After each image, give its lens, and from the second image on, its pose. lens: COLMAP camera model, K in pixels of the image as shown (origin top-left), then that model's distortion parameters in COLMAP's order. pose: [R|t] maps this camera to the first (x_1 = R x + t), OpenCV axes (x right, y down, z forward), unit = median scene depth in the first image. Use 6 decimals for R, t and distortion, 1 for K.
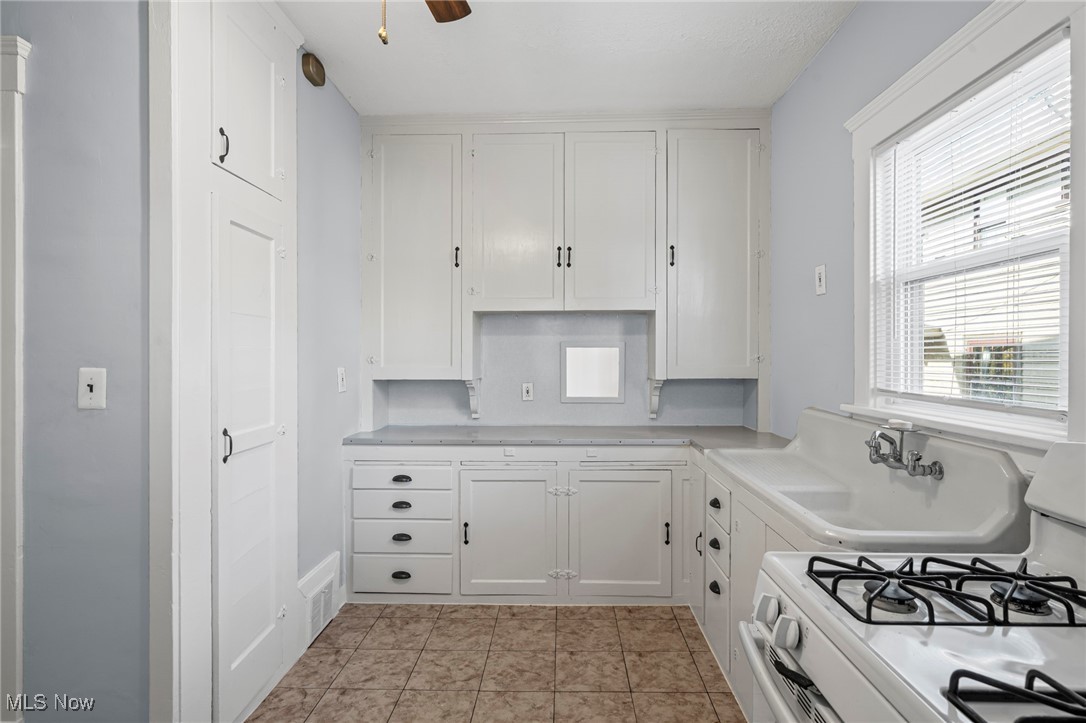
lens RADIAL K [[552.2, 0, 553.0], [0, 552.2, 359.7], [0, 0, 1]] dist [0.004797, -0.000780]
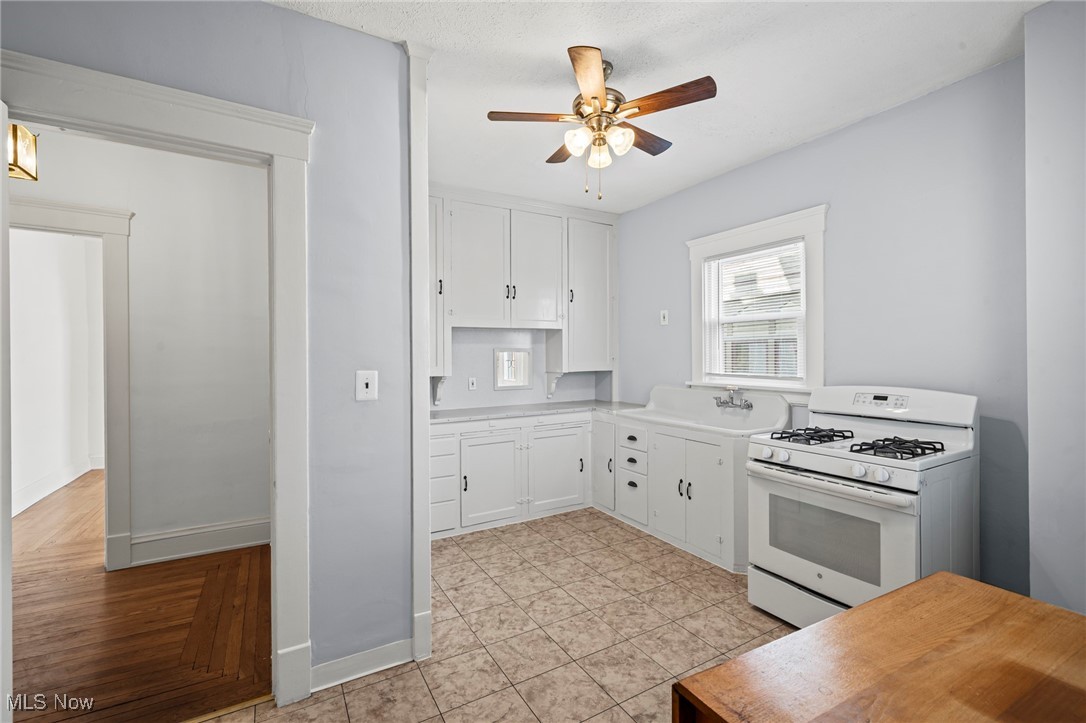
lens RADIAL K [[463.7, 0, 544.4], [0, 463.7, 357.9], [0, 0, 1]] dist [0.001389, 0.000591]
pose [[0.853649, -0.008861, 0.520773, -0.645272], [0.010131, 0.999949, 0.000407, -0.008459], [-0.520750, 0.004929, 0.853695, -0.138038]]
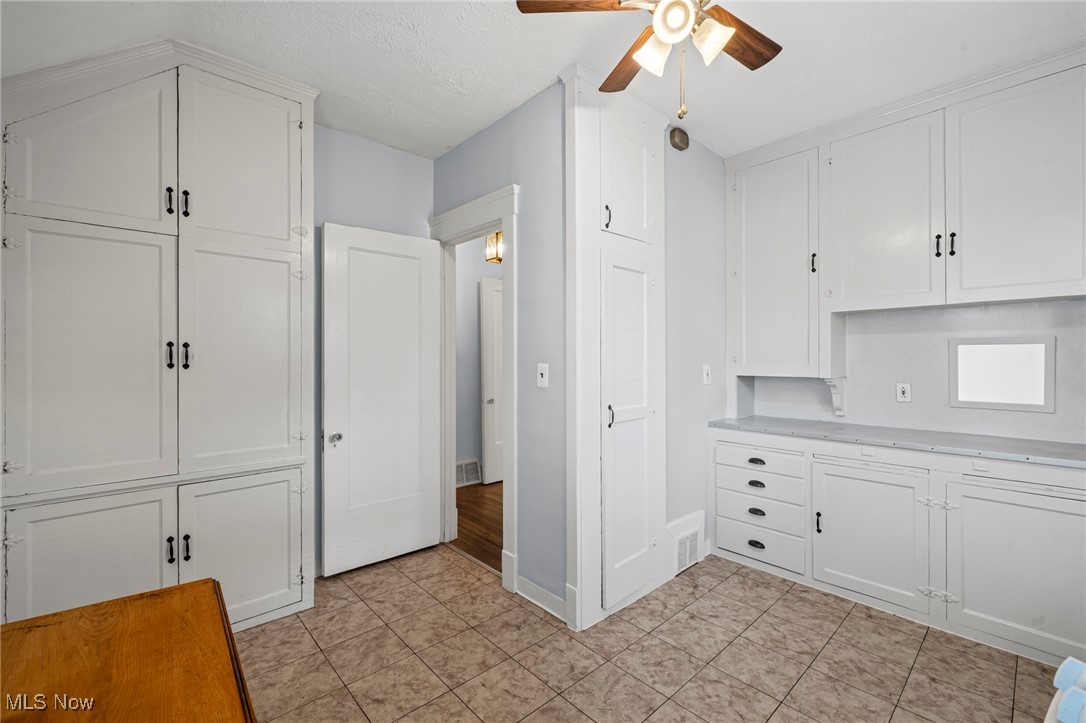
lens RADIAL K [[463.7, 0, 544.6], [0, 463.7, 357.0], [0, 0, 1]] dist [0.001389, 0.000591]
pose [[0.693458, -0.003213, -0.720490, 0.129326], [0.000768, 0.999993, -0.003721, -0.000387], [0.720497, 0.002027, 0.693455, 0.002126]]
